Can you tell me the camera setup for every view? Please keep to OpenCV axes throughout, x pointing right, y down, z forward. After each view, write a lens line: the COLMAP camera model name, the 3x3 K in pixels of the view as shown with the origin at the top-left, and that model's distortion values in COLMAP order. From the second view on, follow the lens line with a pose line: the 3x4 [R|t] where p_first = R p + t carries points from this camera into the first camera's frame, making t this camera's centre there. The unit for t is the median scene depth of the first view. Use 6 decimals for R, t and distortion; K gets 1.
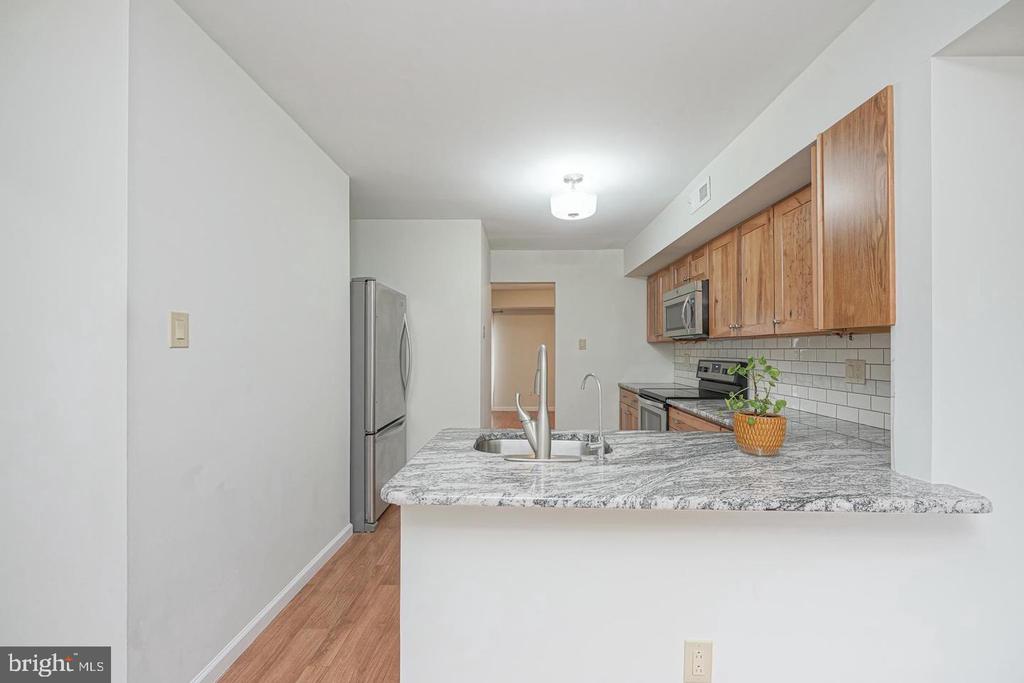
lens RADIAL K [[419.3, 0, 501.6], [0, 419.3, 347.6], [0, 0, 1]] dist [-0.000912, 0.001248]
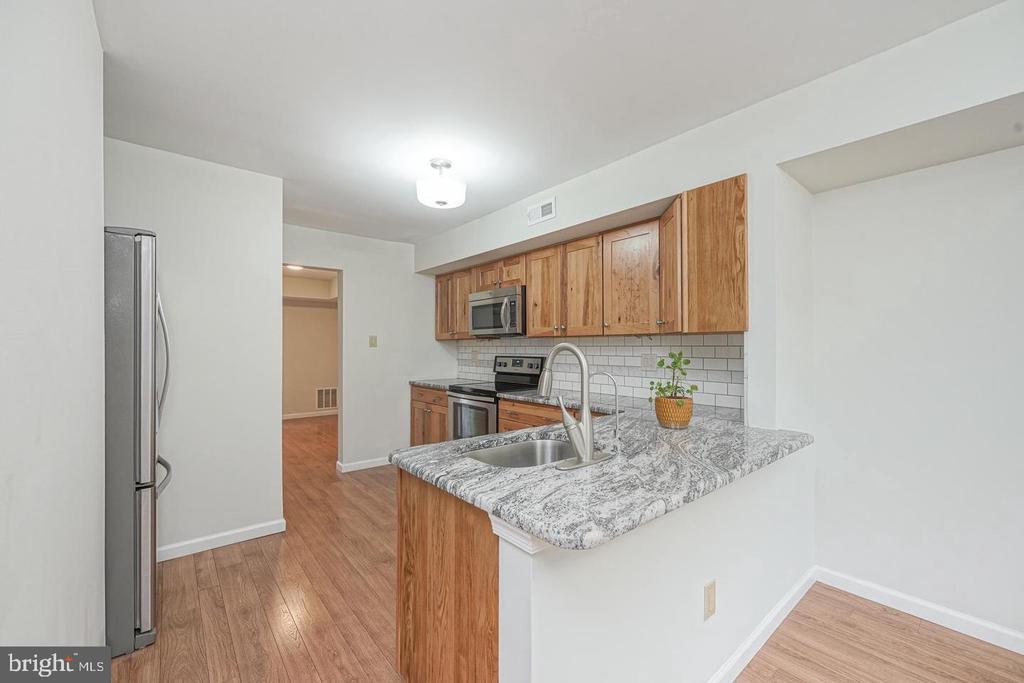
lens RADIAL K [[419.3, 0, 508.6], [0, 419.3, 347.5], [0, 0, 1]] dist [-0.000912, 0.001248]
pose [[0.748421, -0.003675, 0.663214, -0.351335], [-0.001115, 0.999976, 0.006799, -0.001585], [-0.663223, -0.005828, 0.748399, 0.208057]]
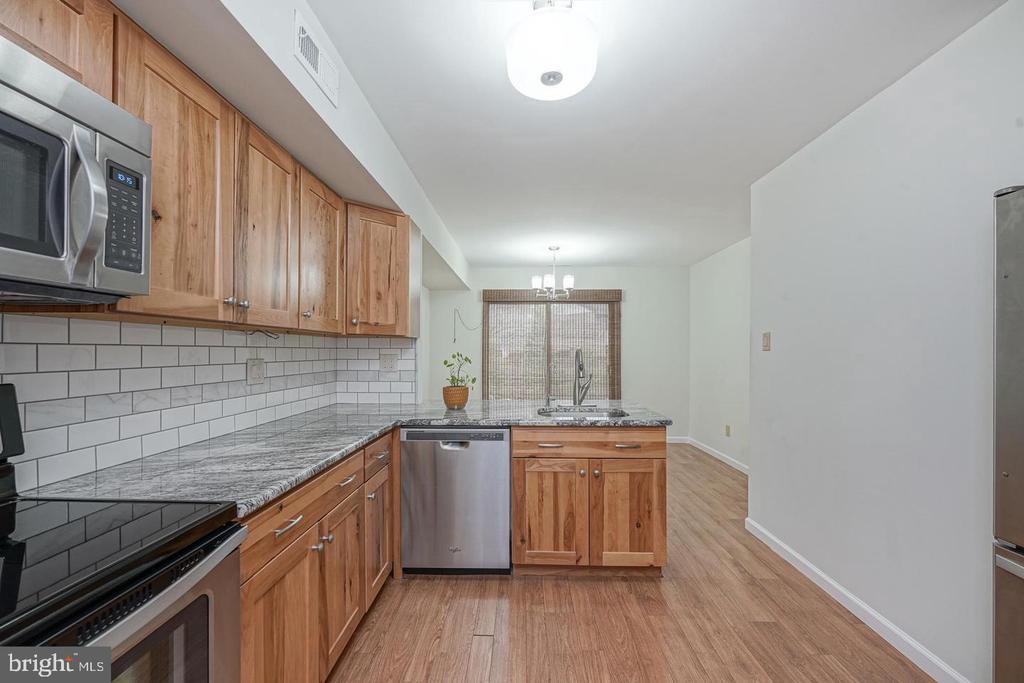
lens RADIAL K [[419.3, 0, 514.1], [0, 419.3, 350.3], [0, 0, 1]] dist [-0.000912, 0.001248]
pose [[-0.999720, -0.006076, -0.022881, 0.232554], [-0.005973, 0.999972, -0.004568, 0.008577], [0.022908, -0.004430, -0.999728, 1.556171]]
